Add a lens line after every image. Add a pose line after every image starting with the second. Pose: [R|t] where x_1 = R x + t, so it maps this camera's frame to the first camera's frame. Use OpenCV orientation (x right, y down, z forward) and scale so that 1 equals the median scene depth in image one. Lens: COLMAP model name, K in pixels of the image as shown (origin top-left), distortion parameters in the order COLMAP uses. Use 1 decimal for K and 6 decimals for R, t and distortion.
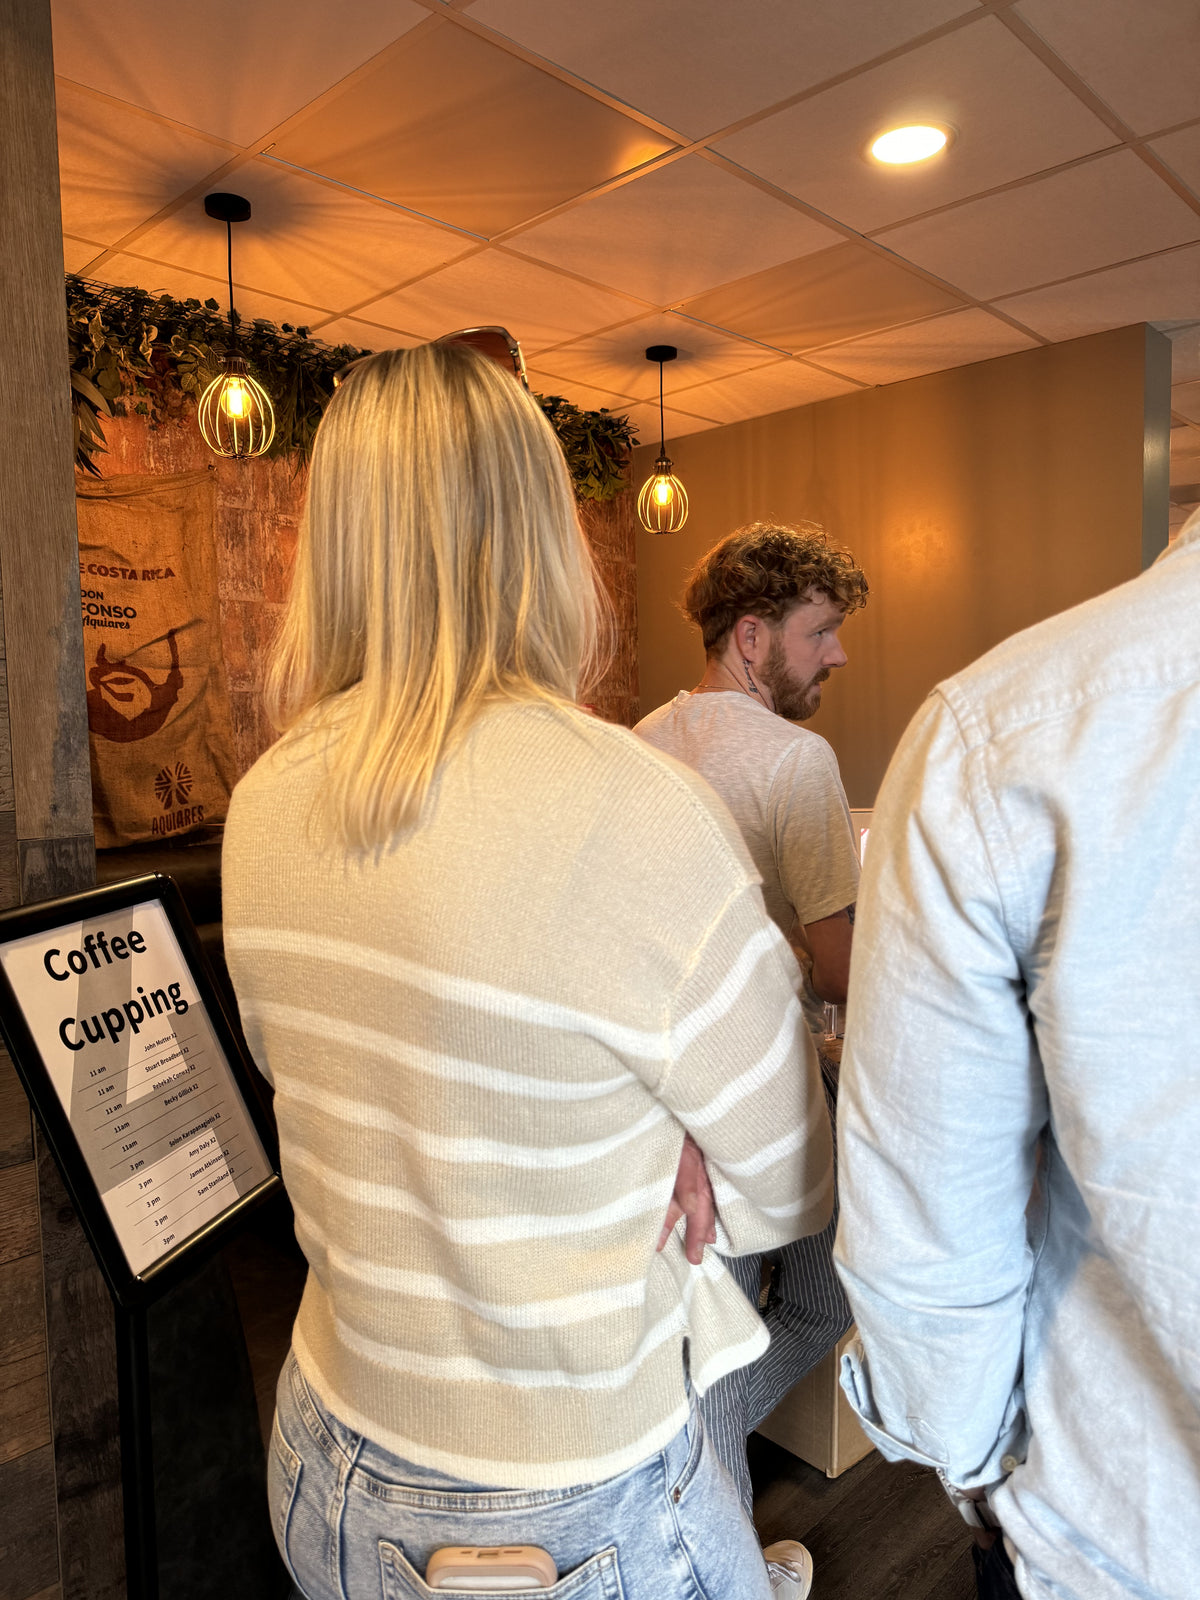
lens RADIAL K [[1136.4, 0, 603.2], [0, 1136.4, 843.2], [0, 0, 1]] dist [0.080890, -0.107723]
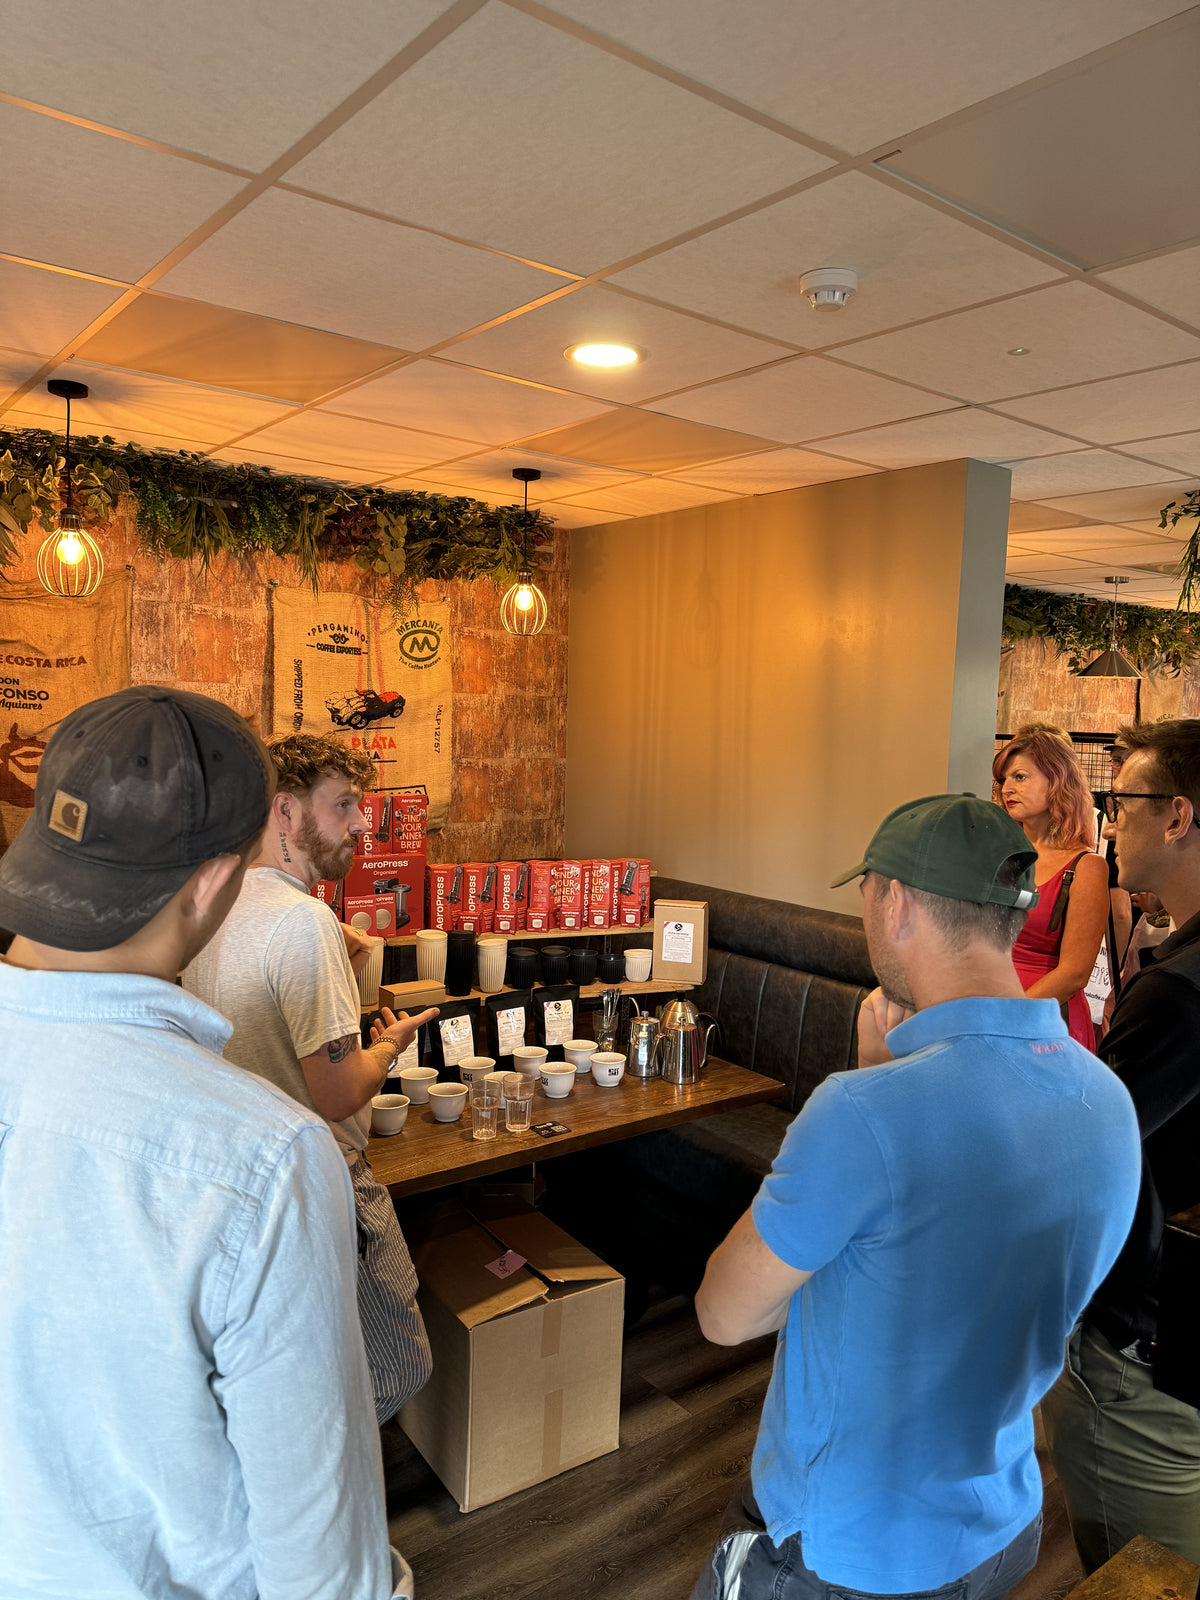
lens RADIAL K [[1136.4, 0, 603.2], [0, 1136.4, 843.2], [0, 0, 1]] dist [0.080890, -0.107723]
pose [[0.989625, 0.062714, -0.129261, 0.313667], [-0.060376, 0.997935, 0.021931, -0.111105], [0.130370, -0.013899, 0.991368, -0.088451]]
